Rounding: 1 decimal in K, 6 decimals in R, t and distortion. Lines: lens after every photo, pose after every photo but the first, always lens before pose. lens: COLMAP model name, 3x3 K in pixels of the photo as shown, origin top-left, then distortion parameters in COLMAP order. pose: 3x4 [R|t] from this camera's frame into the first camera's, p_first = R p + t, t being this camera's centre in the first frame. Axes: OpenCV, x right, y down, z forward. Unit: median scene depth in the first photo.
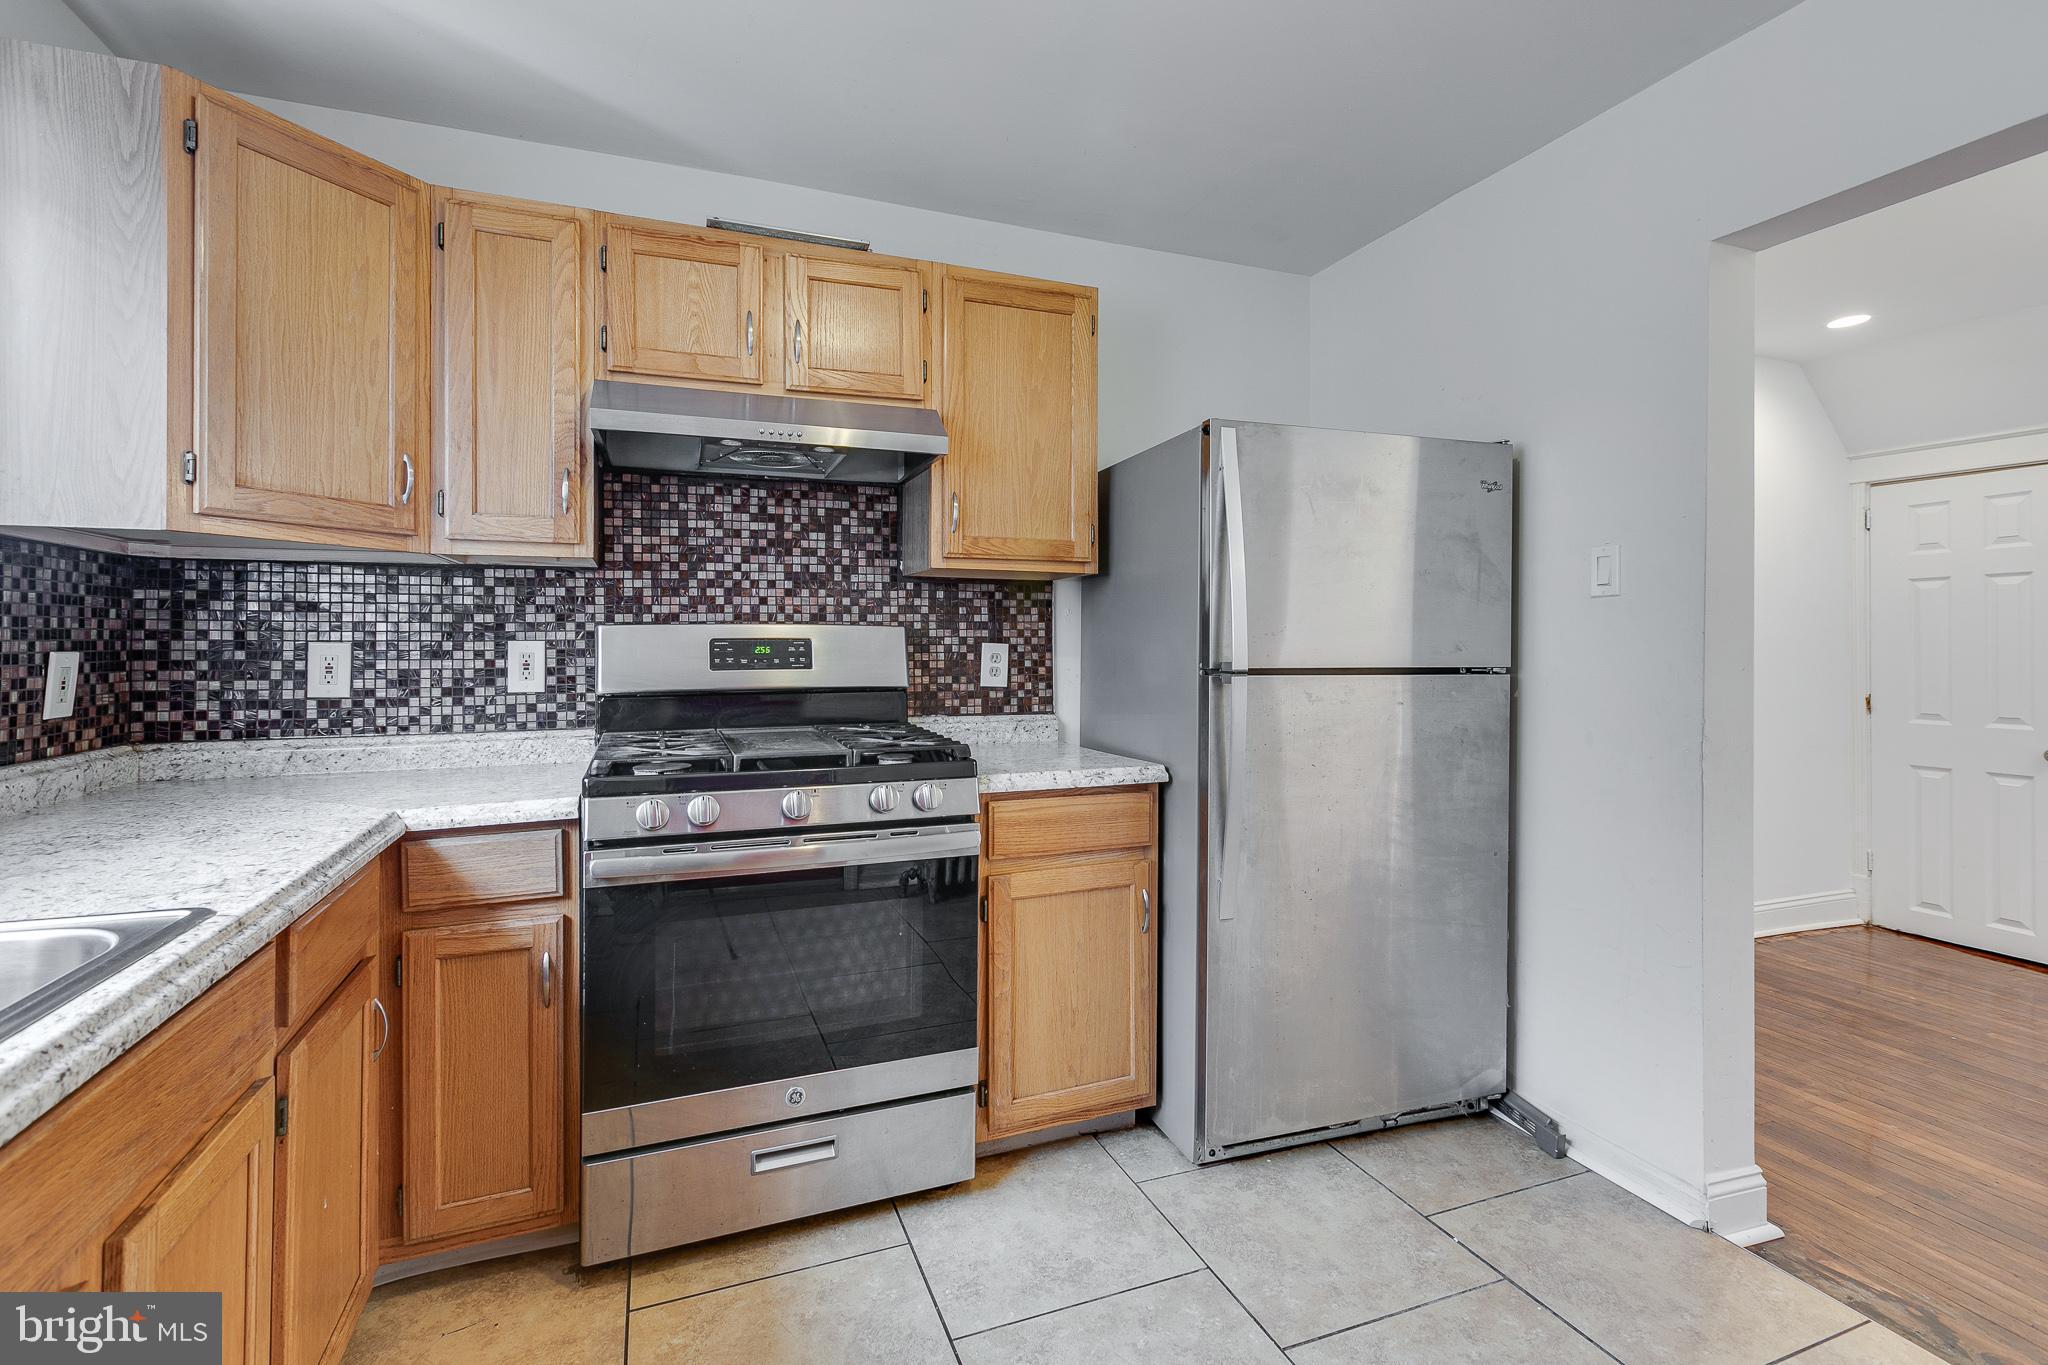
lens RADIAL K [[928.0, 0, 1018.1], [0, 928.0, 649.2], [0, 0, 1]] dist [0.002834, -0.000167]
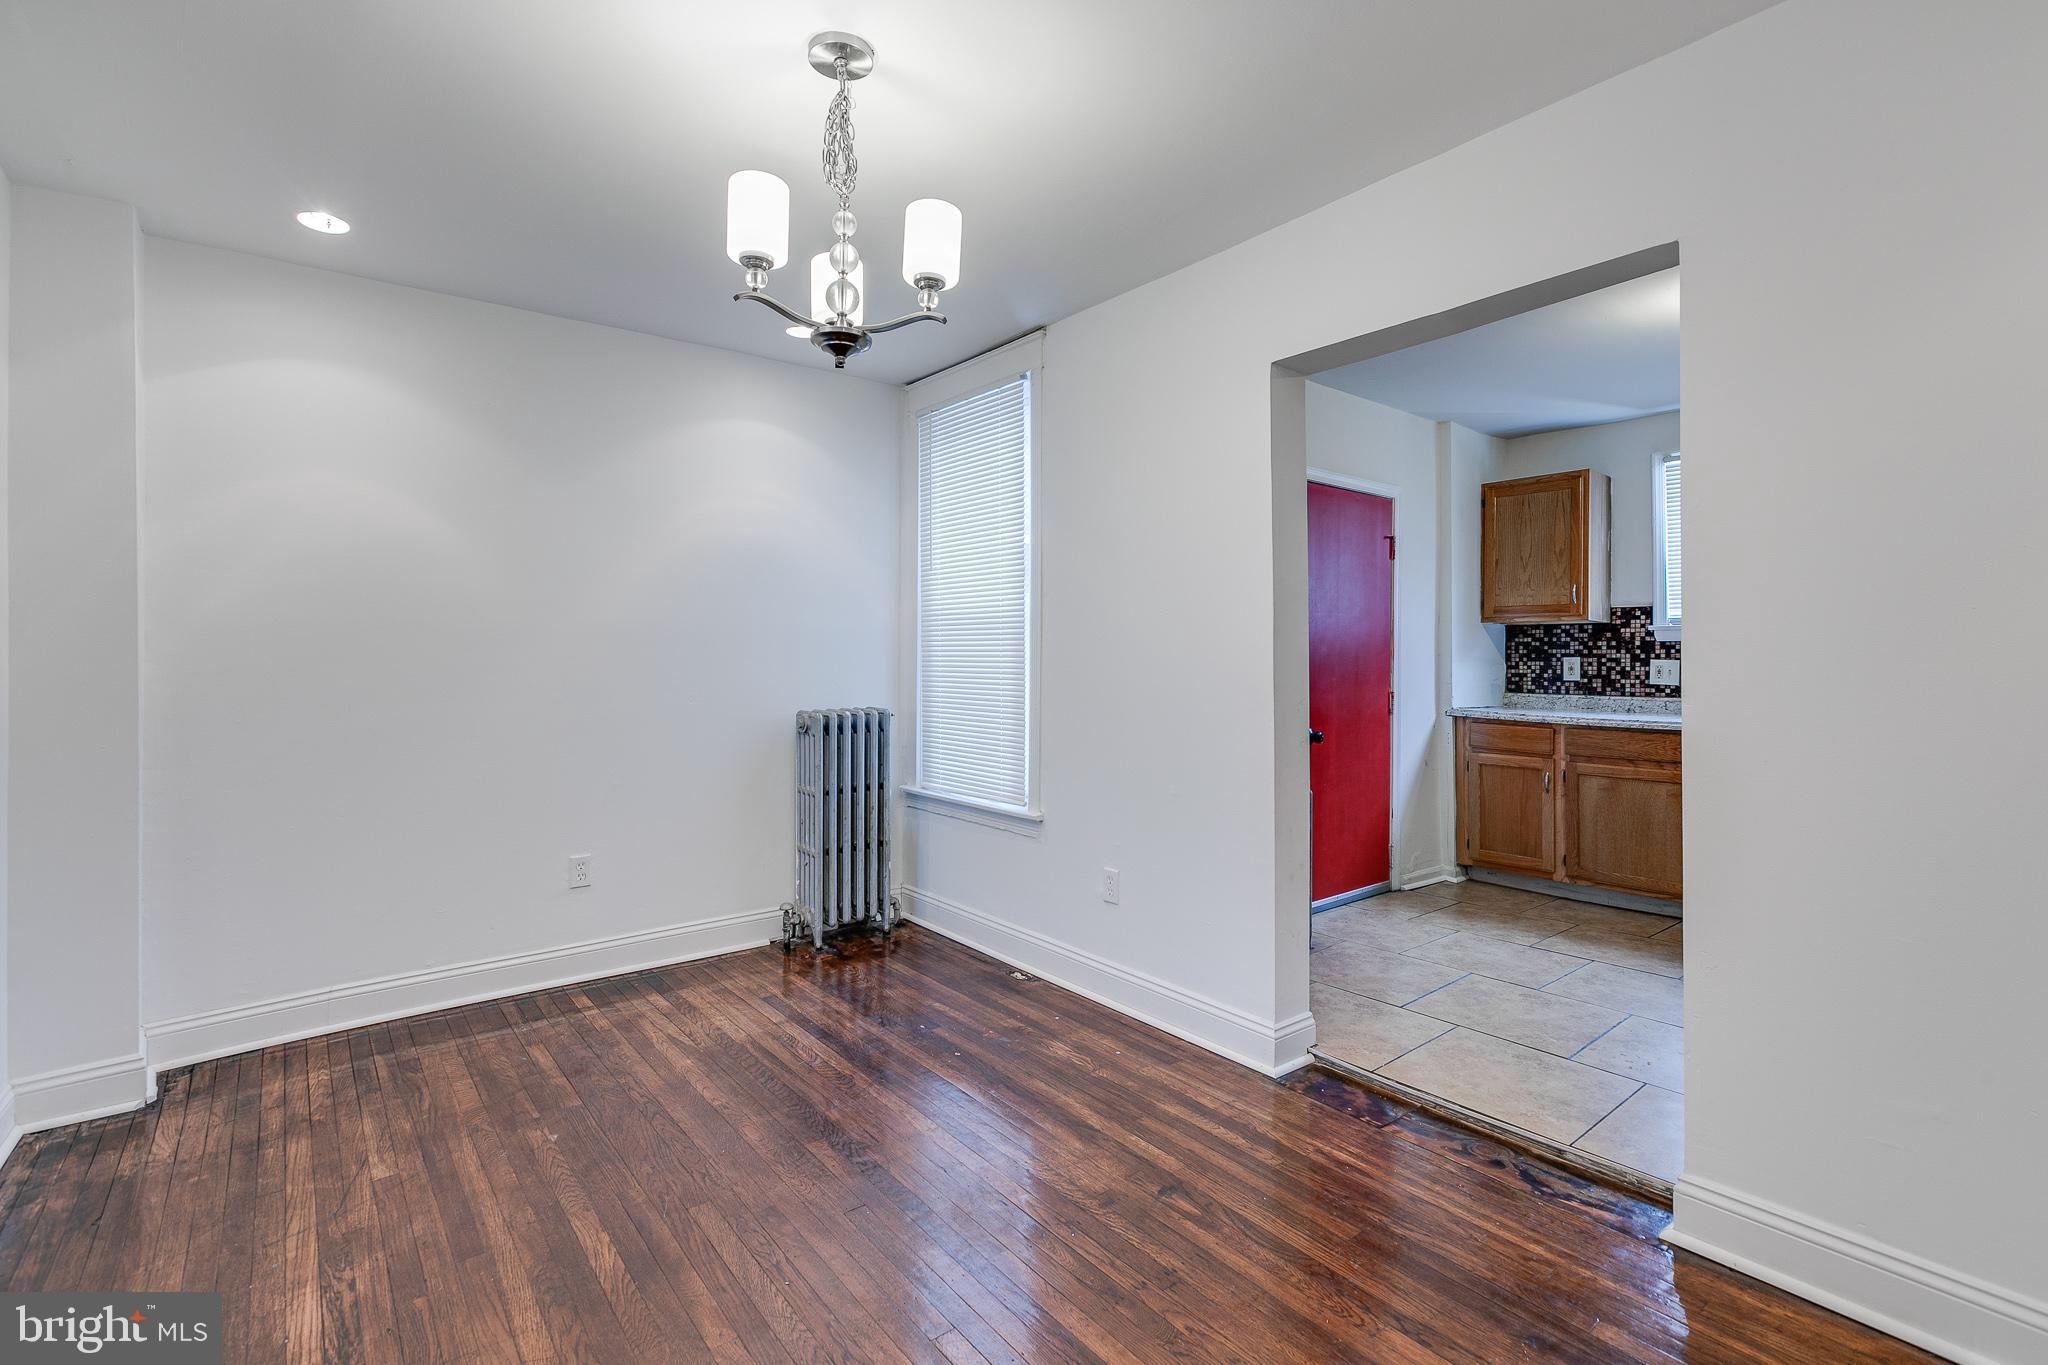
lens RADIAL K [[928.0, 0, 1018.1], [0, 928.0, 649.2], [0, 0, 1]] dist [0.002834, -0.000167]
pose [[-0.954924, -0.004008, -0.296824, 1.573425], [-0.002260, 0.999978, -0.006231, 0.010884], [0.296843, -0.005279, -0.954912, 1.551449]]
